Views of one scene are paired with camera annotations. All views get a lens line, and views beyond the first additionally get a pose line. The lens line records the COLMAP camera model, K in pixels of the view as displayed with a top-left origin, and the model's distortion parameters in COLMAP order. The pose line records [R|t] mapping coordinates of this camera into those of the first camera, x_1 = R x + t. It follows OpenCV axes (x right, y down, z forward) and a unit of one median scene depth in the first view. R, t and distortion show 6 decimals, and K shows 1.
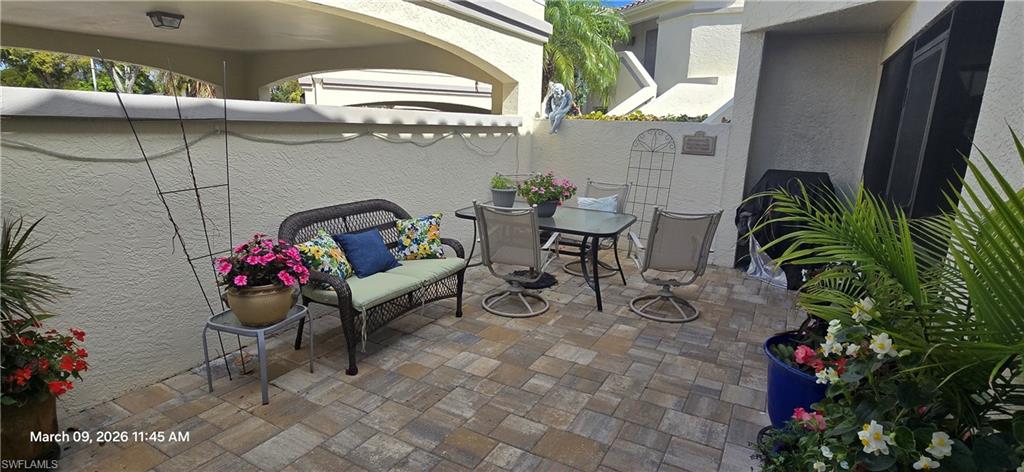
lens RADIAL K [[492.5, 0, 514.6], [0, 492.5, 237.4], [0, 0, 1]] dist [-0.000385, -0.000097]
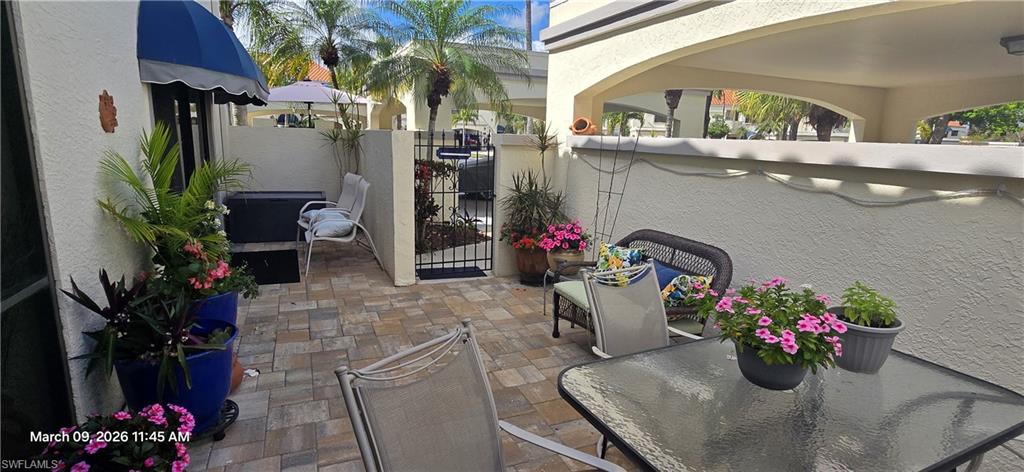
lens RADIAL K [[492.5, 0, 515.7], [0, 492.5, 232.7], [0, 0, 1]] dist [-0.000385, -0.000097]
pose [[-0.603847, 0.104136, -0.790269, 0.713669], [-0.228635, 0.927142, 0.296872, -0.332700], [0.763606, 0.359949, -0.536043, 1.445857]]
